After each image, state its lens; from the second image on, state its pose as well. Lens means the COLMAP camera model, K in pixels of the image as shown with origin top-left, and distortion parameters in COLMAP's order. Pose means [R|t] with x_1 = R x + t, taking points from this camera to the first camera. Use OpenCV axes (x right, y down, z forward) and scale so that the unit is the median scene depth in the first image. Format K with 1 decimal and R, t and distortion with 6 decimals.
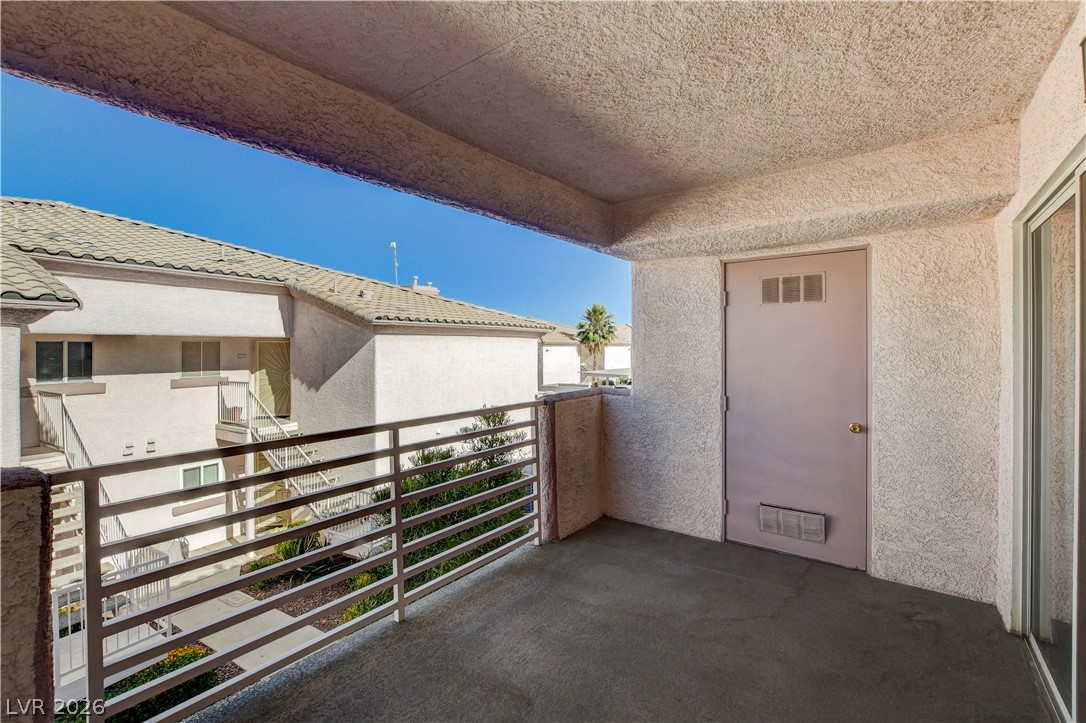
lens RADIAL K [[477.7, 0, 535.5], [0, 477.7, 345.1], [0, 0, 1]] dist [-0.025552, 0.004252]
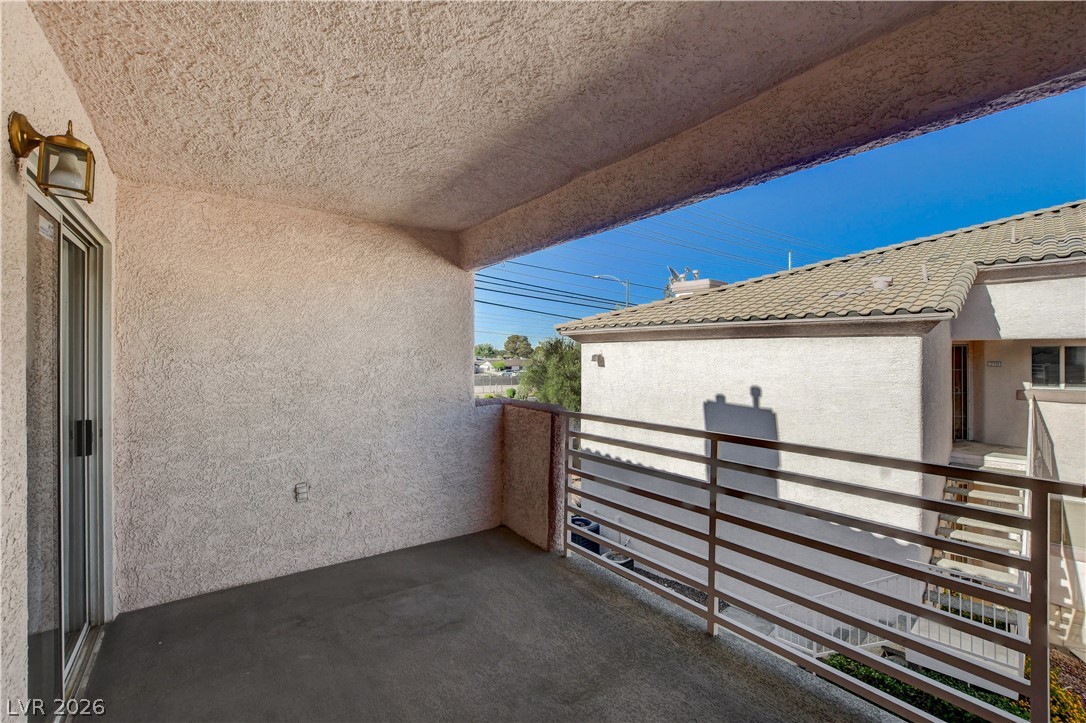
lens RADIAL K [[477.7, 0, 548.9], [0, 477.7, 354.3], [0, 0, 1]] dist [-0.025552, 0.004252]
pose [[-0.269735, 0.004163, -0.962926, 0.331302], [0.007734, 0.999968, 0.002157, -0.002437], [0.962904, -0.006865, -0.269758, 0.415867]]
